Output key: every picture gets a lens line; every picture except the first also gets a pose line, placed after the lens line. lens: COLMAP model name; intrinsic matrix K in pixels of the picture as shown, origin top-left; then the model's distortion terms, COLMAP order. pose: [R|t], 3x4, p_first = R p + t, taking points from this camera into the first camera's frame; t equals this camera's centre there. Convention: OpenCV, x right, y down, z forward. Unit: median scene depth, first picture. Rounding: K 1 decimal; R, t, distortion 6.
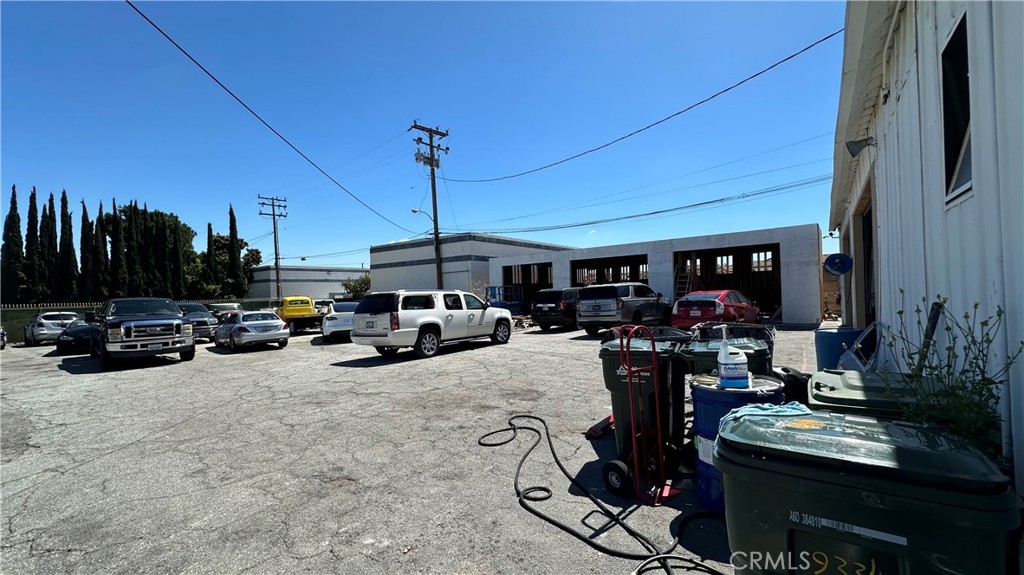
lens RADIAL K [[405.2, 0, 512.3], [0, 405.2, 292.5], [0, 0, 1]] dist [-0.001032, 0.000063]
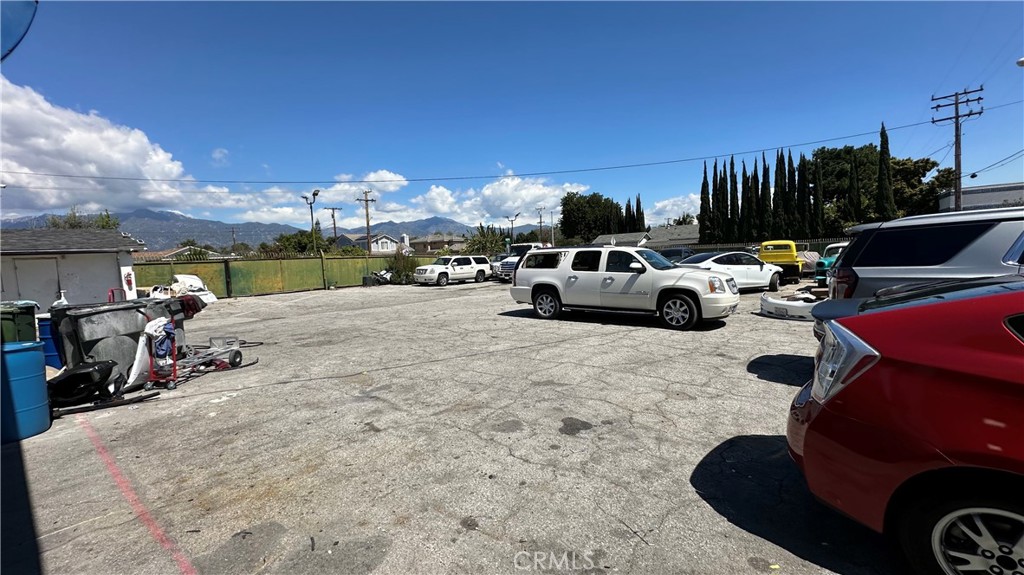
lens RADIAL K [[405.2, 0, 511.2], [0, 405.2, 287.3], [0, 0, 1]] dist [-0.001032, 0.000063]
pose [[0.000114, 0.108474, -0.994099, 0.229786], [0.044393, 0.993119, 0.108372, -0.006660], [0.999014, -0.044143, -0.004703, 0.290242]]
